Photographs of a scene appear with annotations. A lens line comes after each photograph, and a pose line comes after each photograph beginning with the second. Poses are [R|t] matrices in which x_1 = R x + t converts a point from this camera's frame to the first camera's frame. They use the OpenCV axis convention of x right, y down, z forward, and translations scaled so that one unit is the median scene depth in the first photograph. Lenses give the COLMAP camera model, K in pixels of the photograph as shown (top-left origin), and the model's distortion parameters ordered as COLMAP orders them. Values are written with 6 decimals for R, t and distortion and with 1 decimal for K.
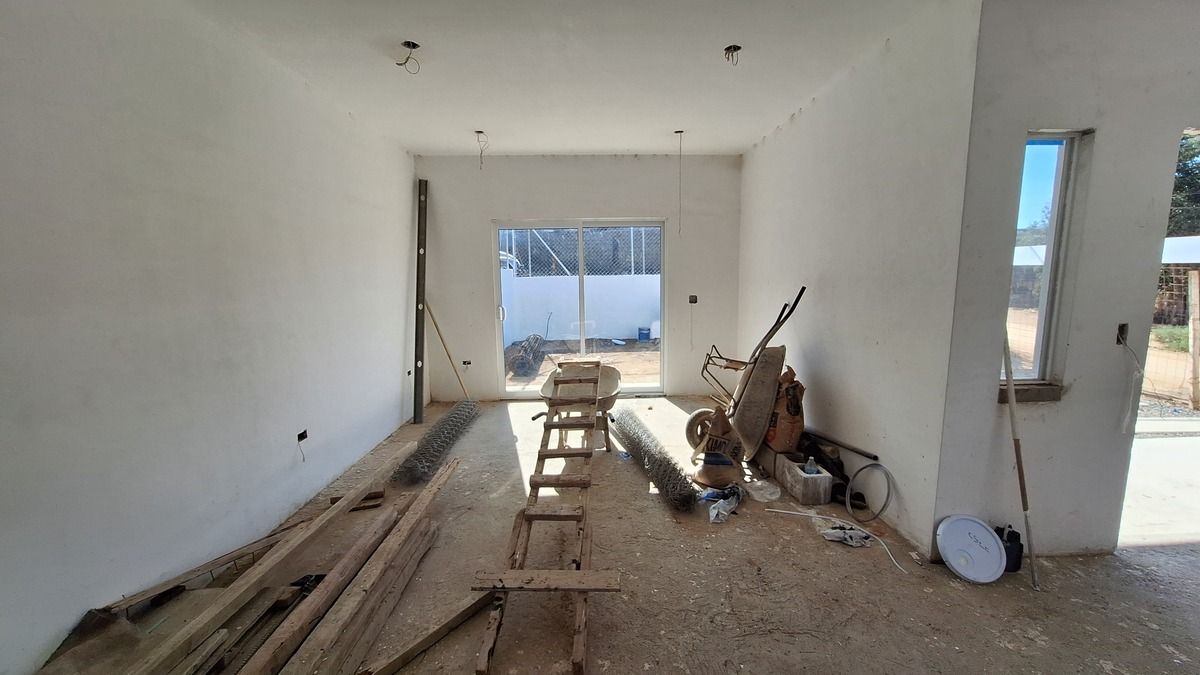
lens RADIAL K [[481.2, 0, 600.3], [0, 481.2, 339.0], [0, 0, 1]] dist [-0.006438, 0.000924]
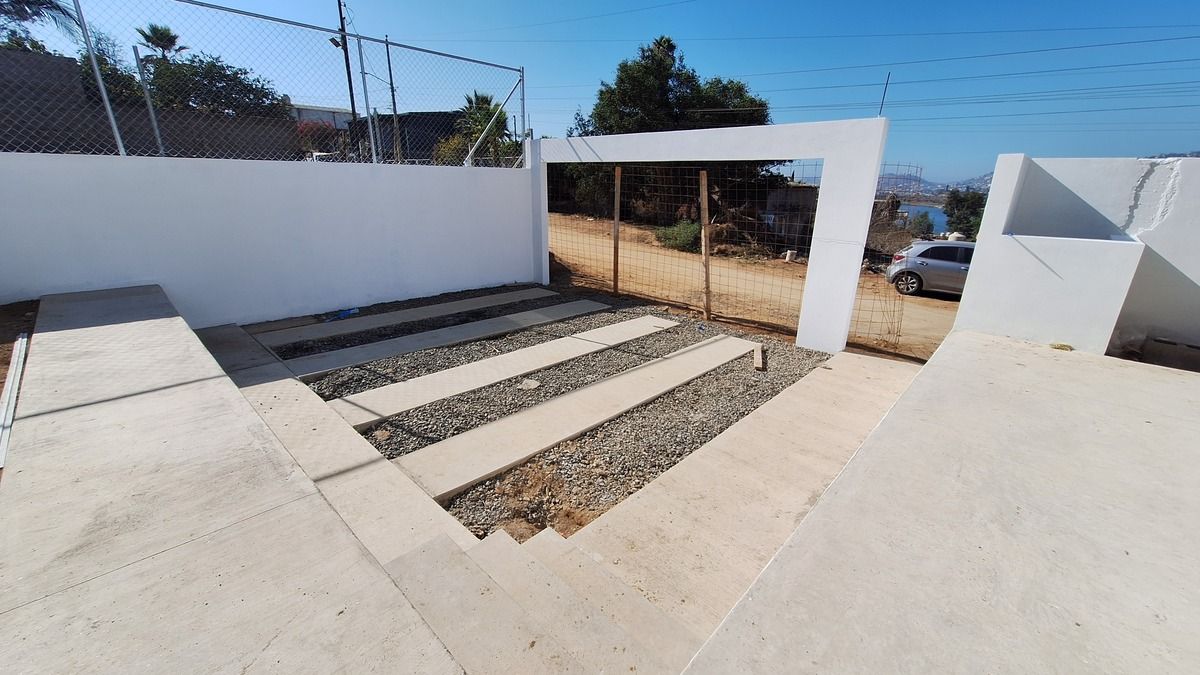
lens RADIAL K [[481.2, 0, 602.0], [0, 481.2, 343.1], [0, 0, 1]] dist [-0.006438, 0.000924]
pose [[0.706663, -0.203054, 0.677788, 0.339560], [0.070964, 0.973446, 0.217641, -0.029075], [-0.703982, -0.105700, 0.702308, 0.375456]]
